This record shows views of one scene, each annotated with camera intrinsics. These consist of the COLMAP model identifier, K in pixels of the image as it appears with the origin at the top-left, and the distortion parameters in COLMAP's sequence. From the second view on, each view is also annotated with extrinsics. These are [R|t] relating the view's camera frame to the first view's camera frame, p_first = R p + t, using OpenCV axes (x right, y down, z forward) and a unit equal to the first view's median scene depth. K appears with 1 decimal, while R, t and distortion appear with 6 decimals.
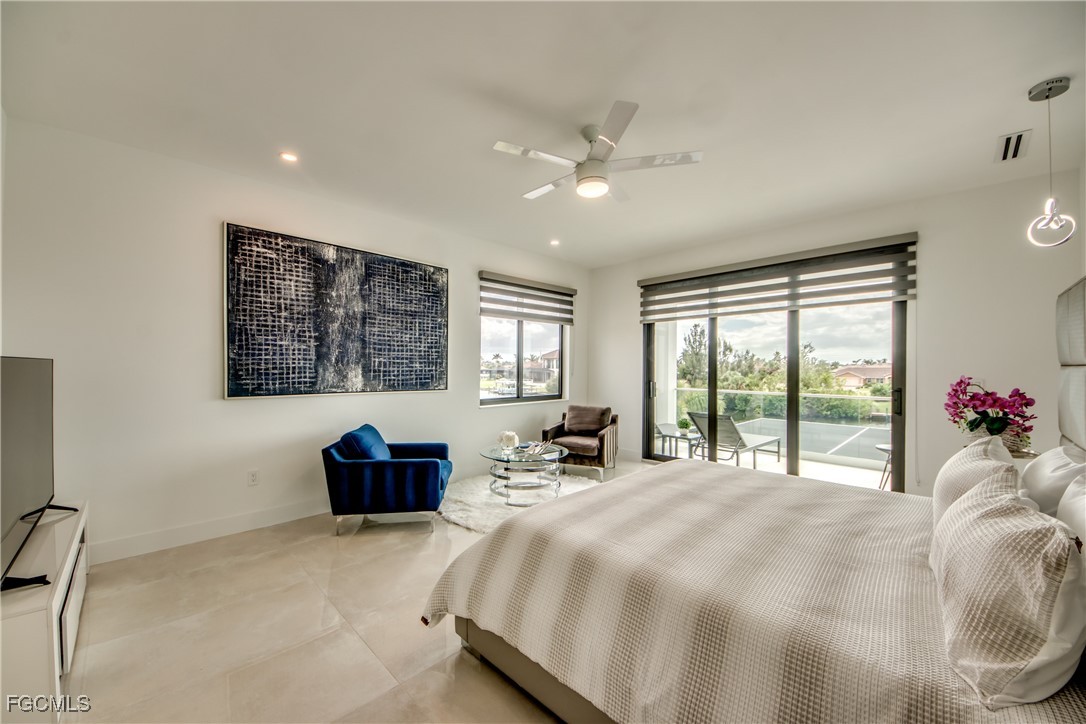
lens RADIAL K [[420.6, 0, 541.0], [0, 420.6, 372.1], [0, 0, 1]] dist [0.015510, -0.009050]
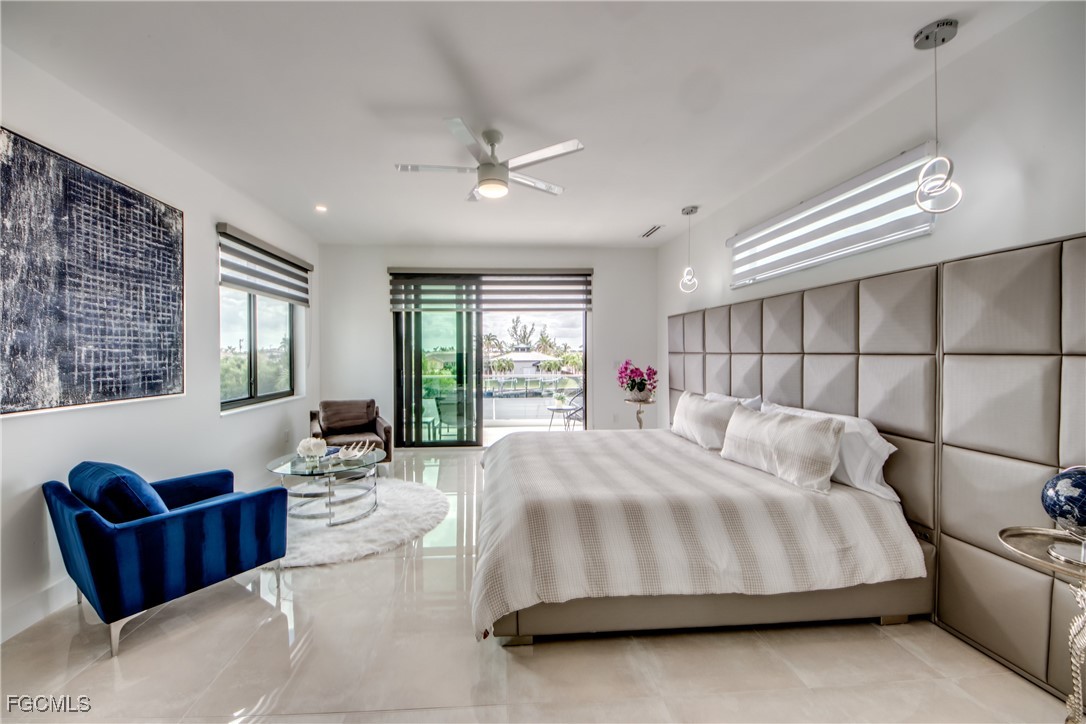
lens RADIAL K [[420.6, 0, 547.6], [0, 420.6, 360.7], [0, 0, 1]] dist [0.015510, -0.009050]
pose [[0.639667, -0.019037, 0.768416, -0.408768], [0.014309, 0.999815, 0.012859, -0.010613], [-0.768519, 0.002770, 0.639821, 0.139998]]
